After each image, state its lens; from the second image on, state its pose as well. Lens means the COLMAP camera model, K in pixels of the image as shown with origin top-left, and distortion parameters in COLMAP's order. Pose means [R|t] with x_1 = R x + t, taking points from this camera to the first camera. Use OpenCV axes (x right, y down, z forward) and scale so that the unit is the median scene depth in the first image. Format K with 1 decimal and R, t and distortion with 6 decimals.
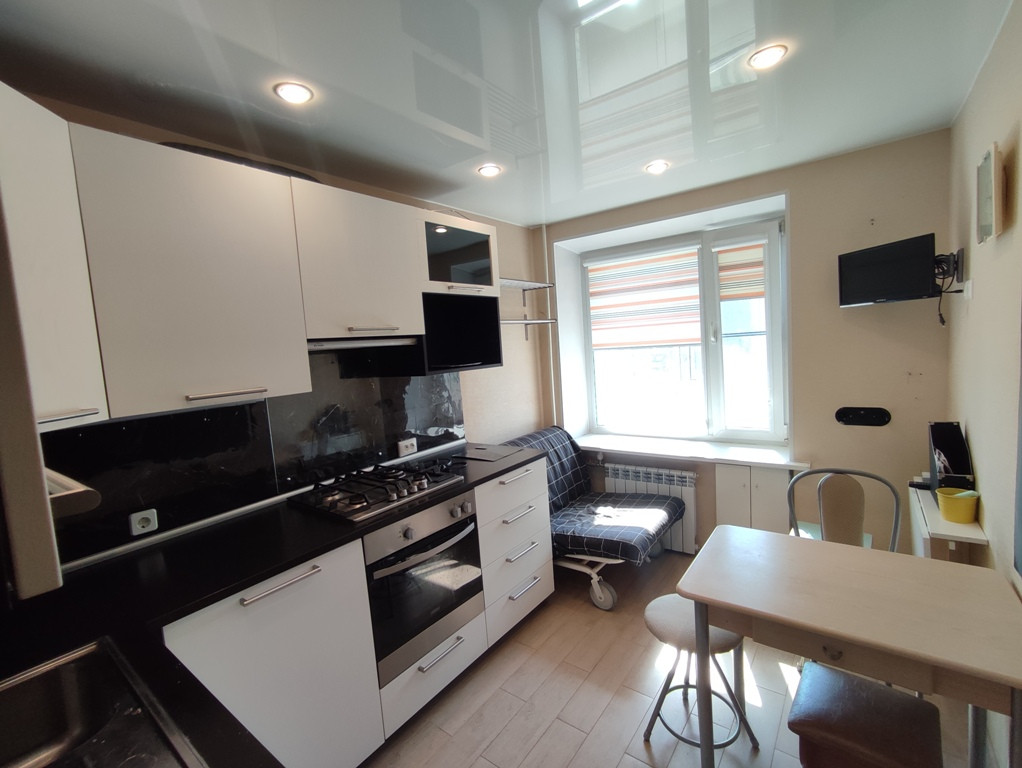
lens RADIAL K [[465.5, 0, 513.3], [0, 465.5, 380.9], [0, 0, 1]] dist [-0.021384, 0.013201]
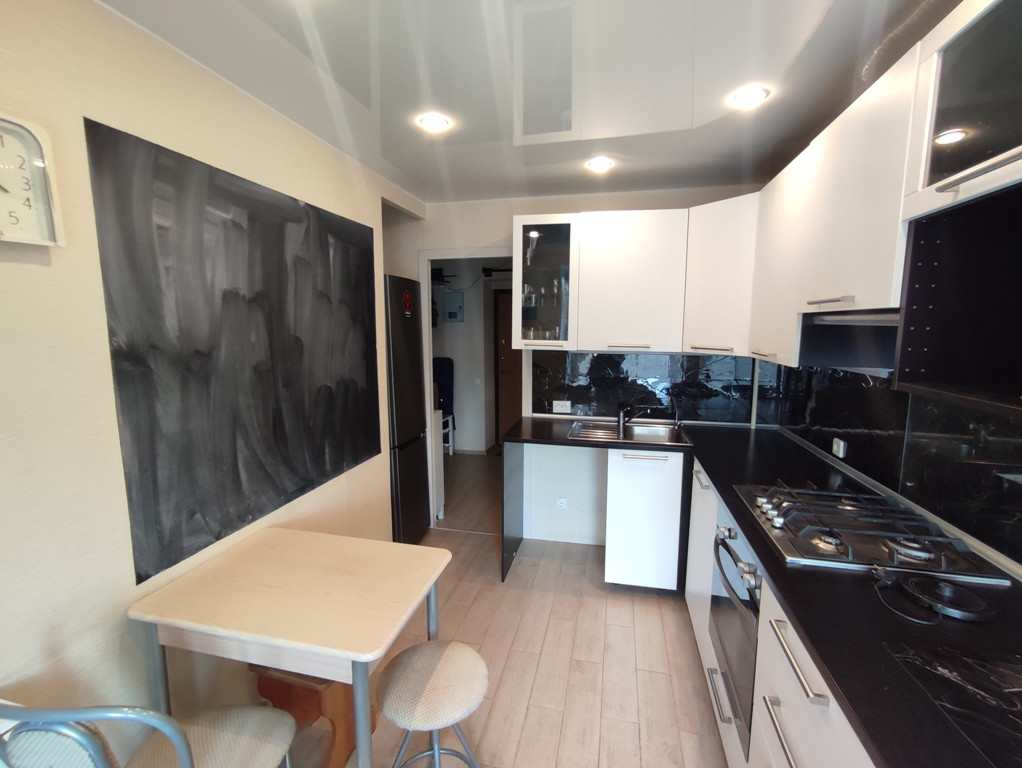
lens RADIAL K [[465.5, 0, 509.2], [0, 465.5, 383.4], [0, 0, 1]] dist [-0.021384, 0.013201]
pose [[-0.912532, 0.120641, -0.390809, 0.460850], [0.030098, 0.972726, 0.229996, -0.170558], [0.407897, 0.198116, -0.891274, 1.490538]]
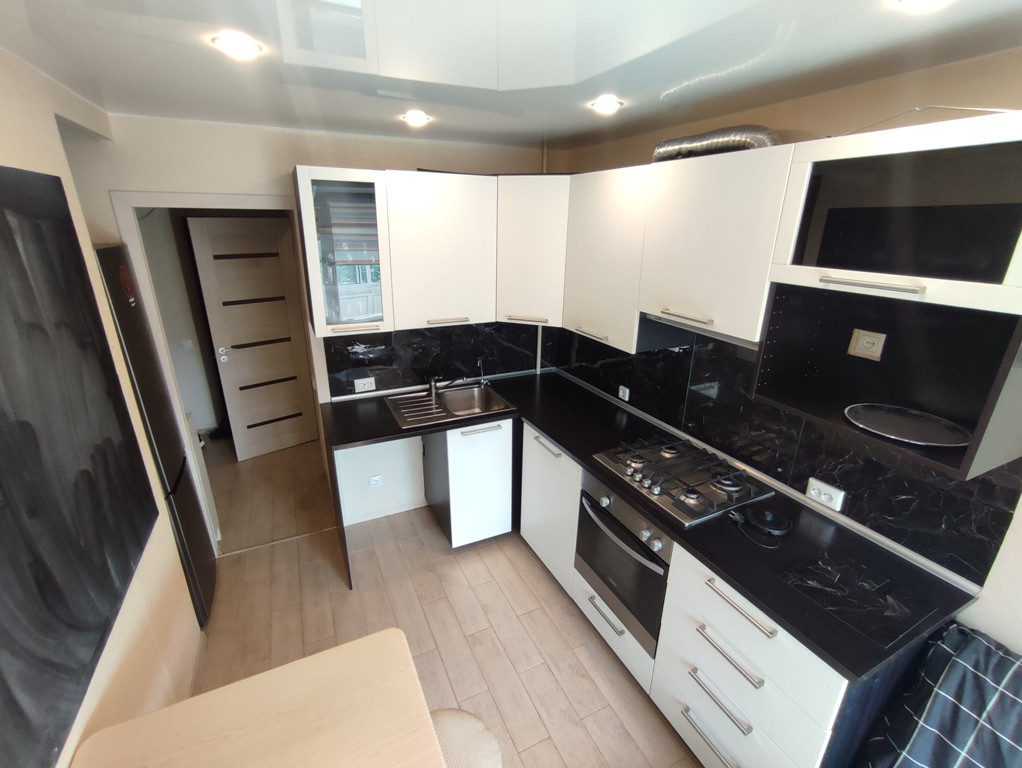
lens RADIAL K [[465.5, 0, 515.5], [0, 465.5, 386.3], [0, 0, 1]] dist [-0.021384, 0.013201]
pose [[-0.454003, 0.362387, -0.813976, 0.648581], [-0.055870, 0.900177, 0.431926, -0.368873], [0.889247, 0.241572, -0.388436, 1.109918]]
